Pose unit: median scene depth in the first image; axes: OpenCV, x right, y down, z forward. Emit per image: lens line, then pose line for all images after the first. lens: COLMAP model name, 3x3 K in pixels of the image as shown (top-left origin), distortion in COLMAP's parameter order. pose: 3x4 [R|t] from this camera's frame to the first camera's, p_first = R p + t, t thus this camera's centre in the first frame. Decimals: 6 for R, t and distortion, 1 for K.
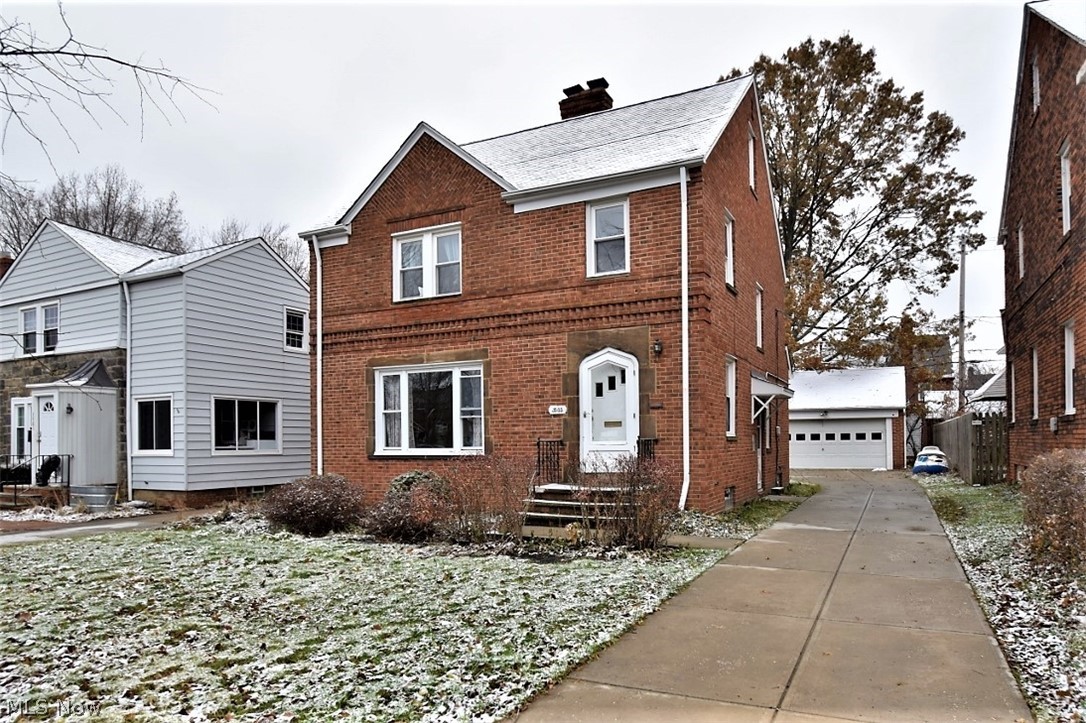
lens RADIAL K [[590.6, 0, 542.8], [0, 590.6, 434.7], [0, 0, 1]] dist [-0.002150, -0.015348]
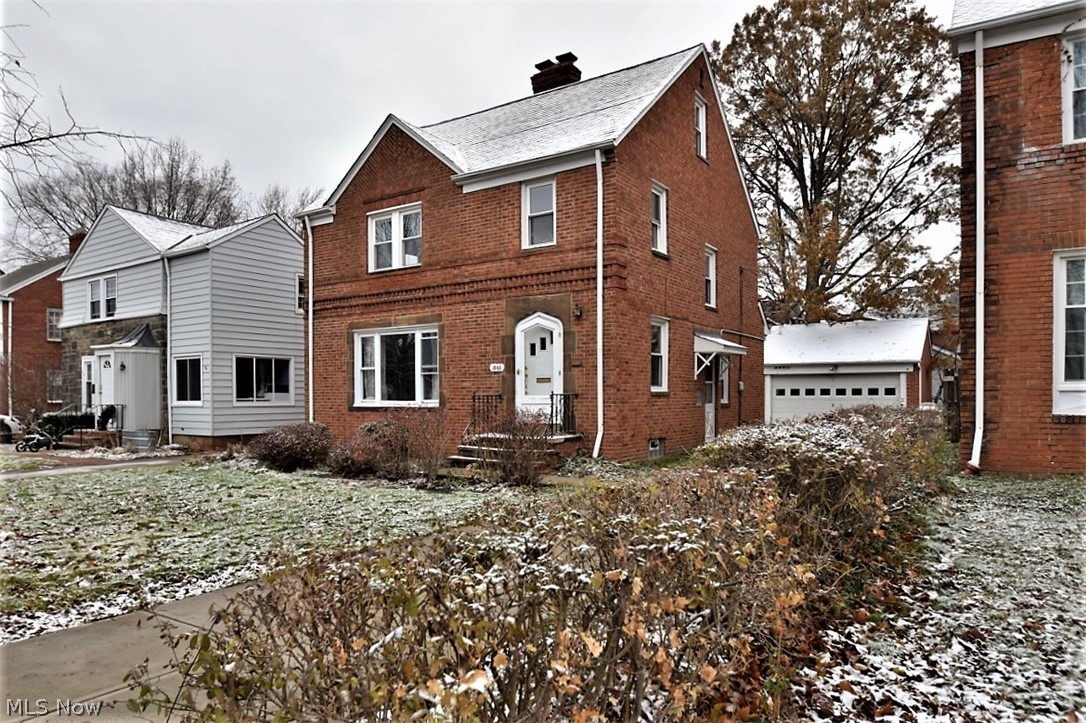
lens RADIAL K [[654.8, 0, 543.1], [0, 654.8, 398.4], [0, 0, 1]] dist [-0.023508, -0.000839]
pose [[0.988541, 0.005670, -0.150849, 0.268323], [-0.003047, 0.999840, 0.017608, -0.004972], [0.150925, -0.016946, 0.988400, -0.199502]]
